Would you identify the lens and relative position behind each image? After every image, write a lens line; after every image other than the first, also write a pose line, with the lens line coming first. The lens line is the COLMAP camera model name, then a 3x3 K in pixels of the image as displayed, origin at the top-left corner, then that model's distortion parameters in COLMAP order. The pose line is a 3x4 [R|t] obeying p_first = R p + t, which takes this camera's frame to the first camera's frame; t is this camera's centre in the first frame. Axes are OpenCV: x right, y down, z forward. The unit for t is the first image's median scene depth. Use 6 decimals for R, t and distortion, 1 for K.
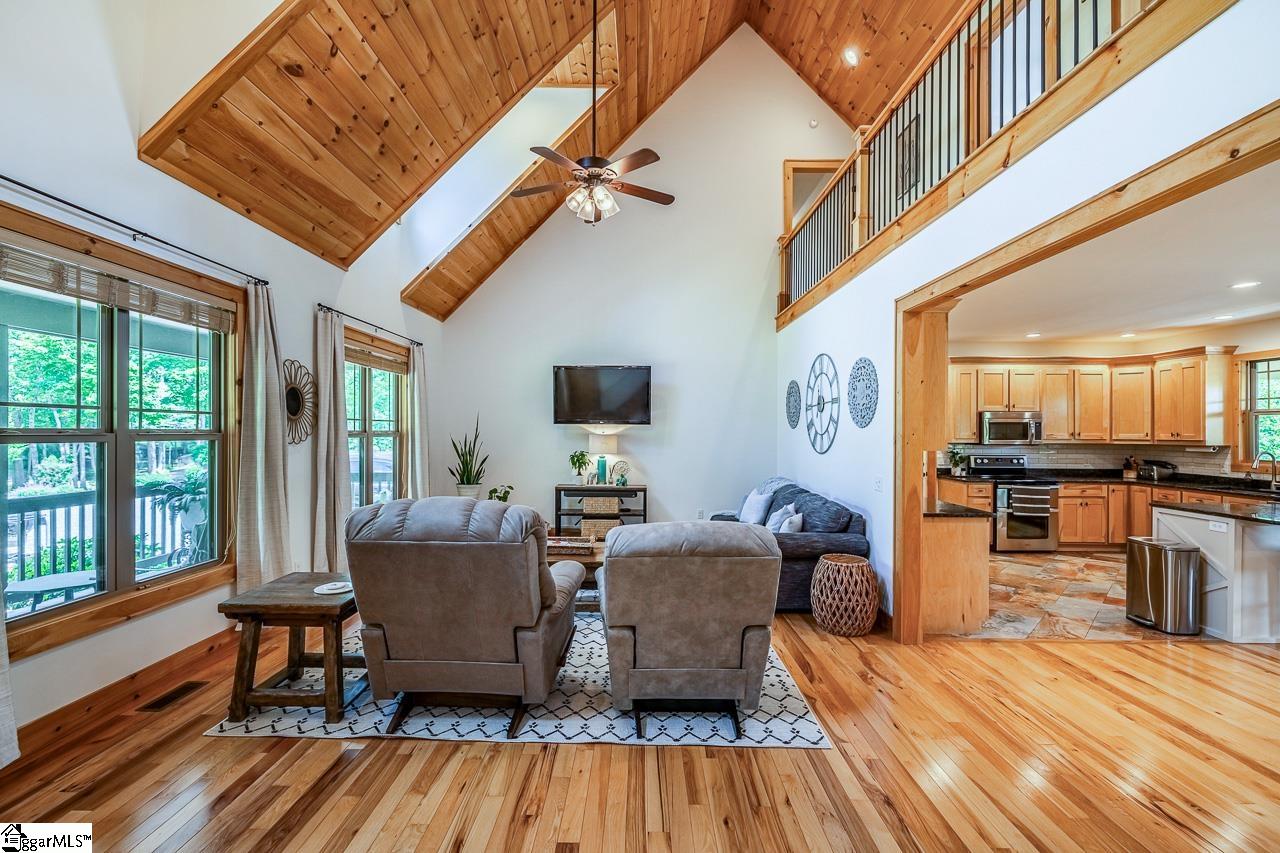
lens RADIAL K [[540.3, 0, 631.7], [0, 540.3, 427.8], [0, 0, 1]] dist [-0.000707, -0.000259]
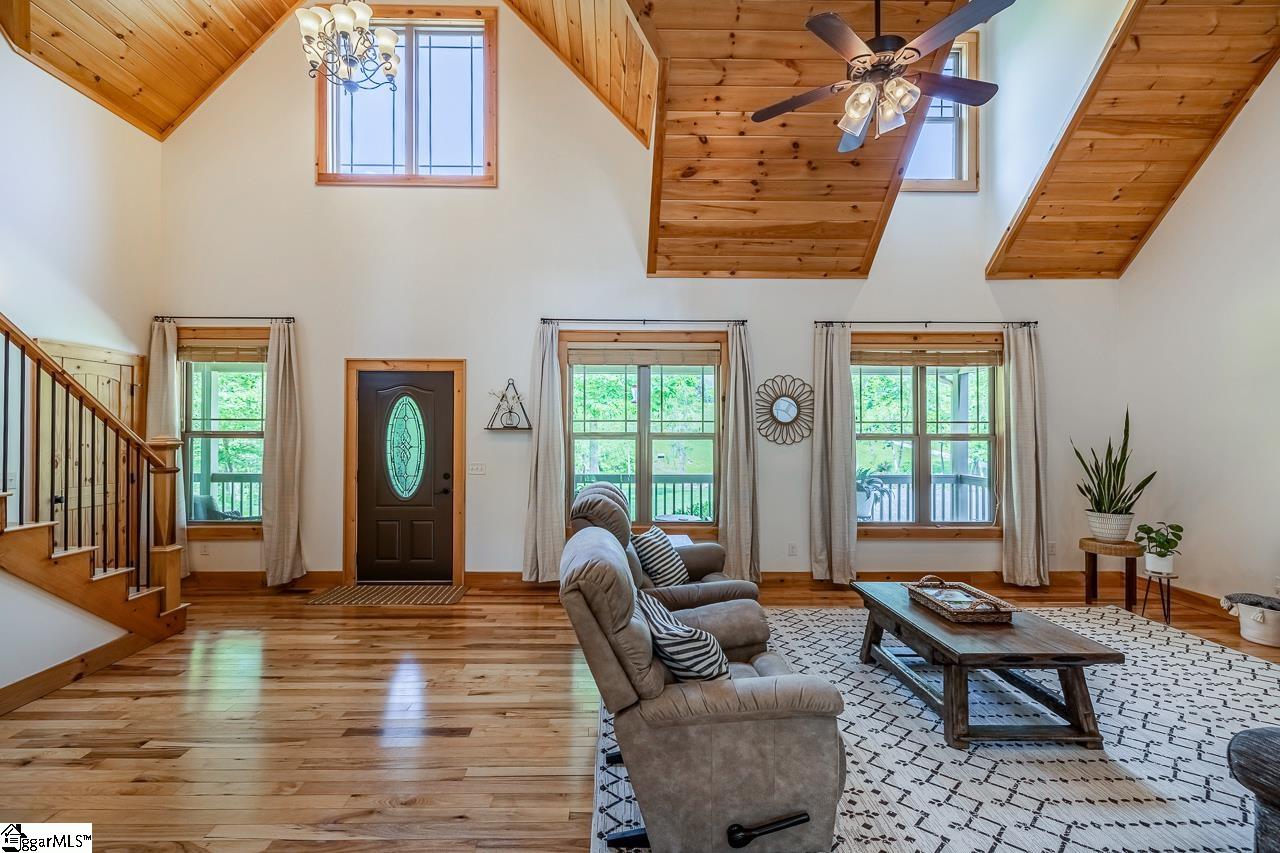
lens RADIAL K [[540.3, 0, 631.7], [0, 540.3, 427.8], [0, 0, 1]] dist [-0.000707, -0.000259]
pose [[0.036379, -0.013209, -0.999251, 0.663490], [0.003226, 0.999909, -0.013101, 0.009006], [0.999333, -0.002747, 0.036418, 0.709382]]
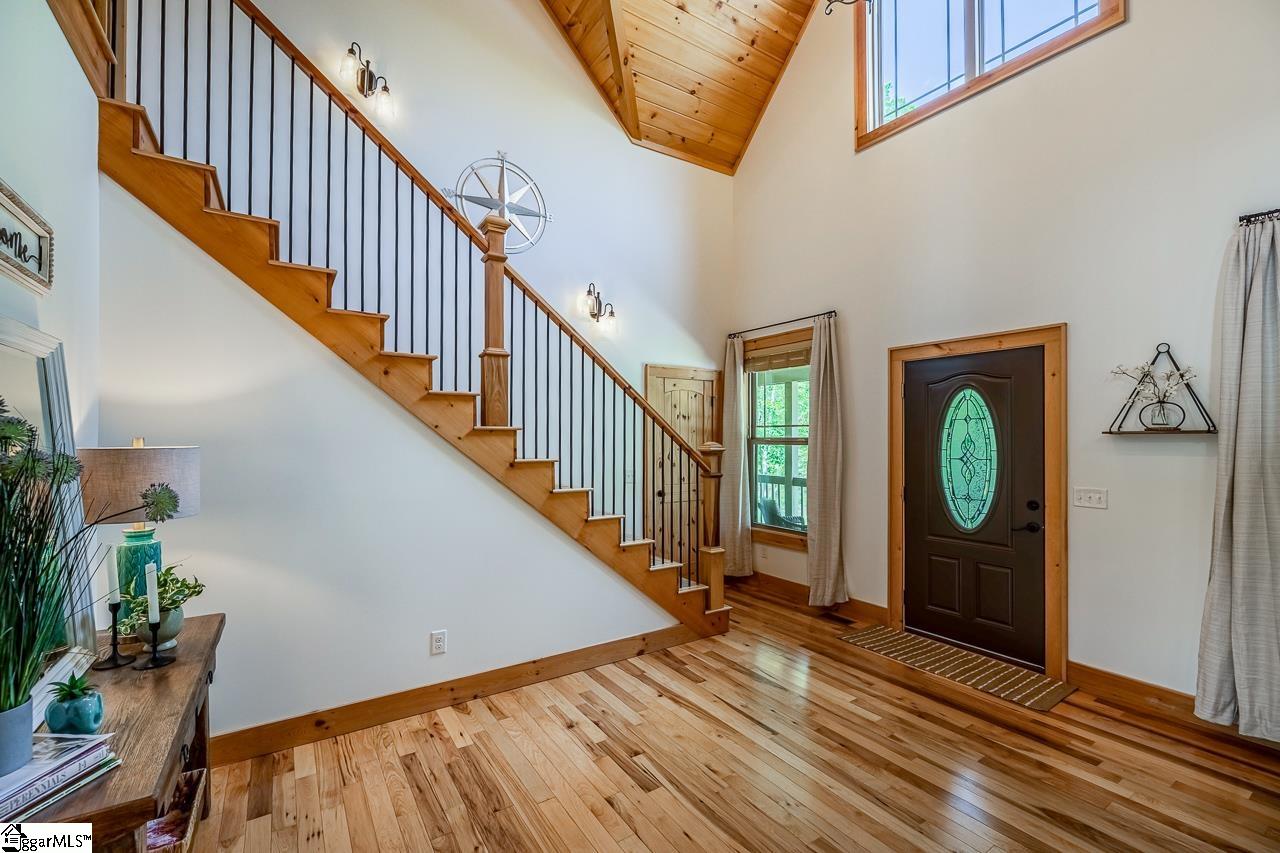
lens RADIAL K [[551.8, 0, 627.2], [0, 551.8, 433.7], [0, 0, 1]] dist [0.001676, -0.000273]
pose [[-0.834872, -0.010660, -0.550342, 0.352134], [-0.002303, 0.999871, -0.015873, 0.008976], [0.550440, -0.011984, -0.834789, 0.688905]]
